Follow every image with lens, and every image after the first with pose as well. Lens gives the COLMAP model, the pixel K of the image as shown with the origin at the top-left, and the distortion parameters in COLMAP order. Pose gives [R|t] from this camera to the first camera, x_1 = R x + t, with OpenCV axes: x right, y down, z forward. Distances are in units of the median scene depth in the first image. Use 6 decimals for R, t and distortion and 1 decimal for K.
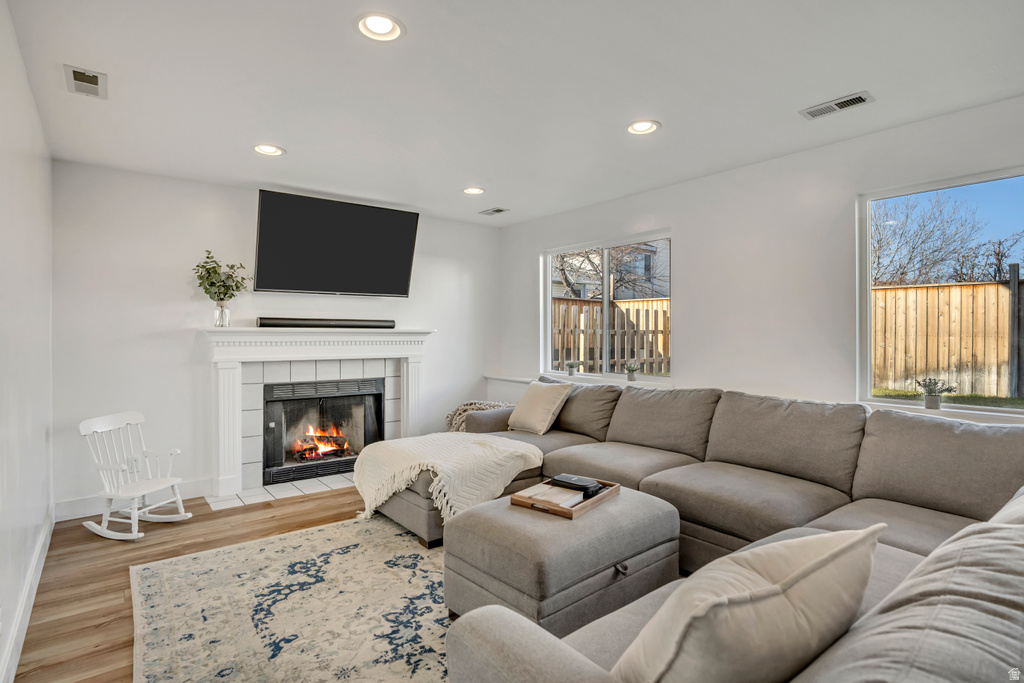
lens RADIAL K [[528.1, 0, 510.3], [0, 528.1, 334.9], [0, 0, 1]] dist [0.001084, -0.000057]
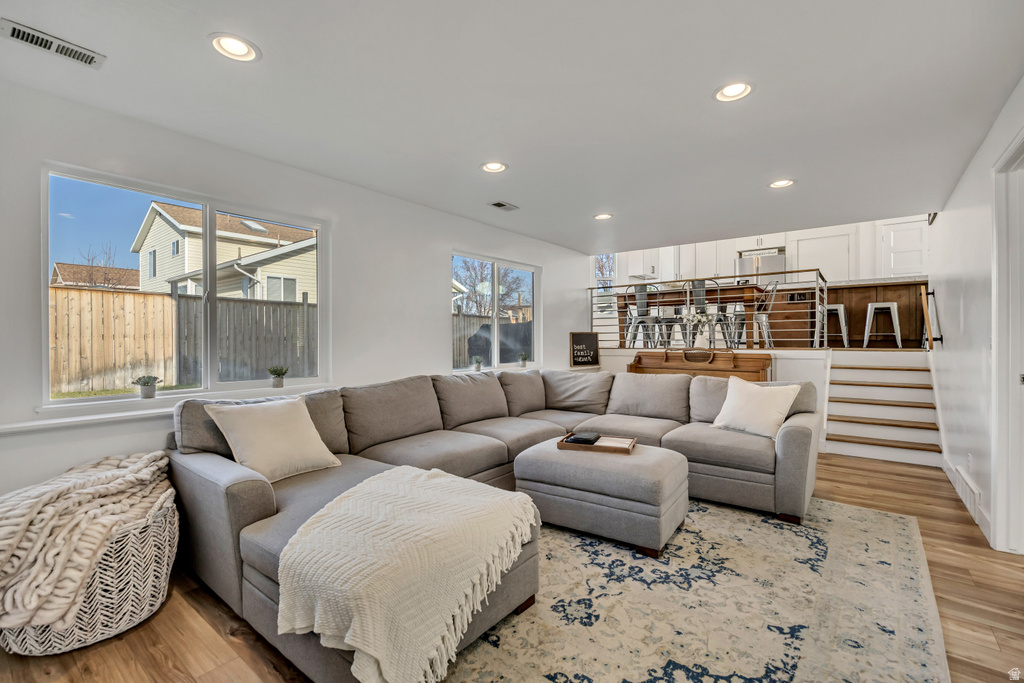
lens RADIAL K [[445.7, 0, 511.2], [0, 445.7, 343.6], [0, 0, 1]] dist [-0.005377, -0.000325]
pose [[-0.237311, -0.012875, 0.971348, -0.922383], [0.002605, 0.999900, 0.013890, 0.014910], [-0.971430, 0.005827, -0.237254, 1.400717]]
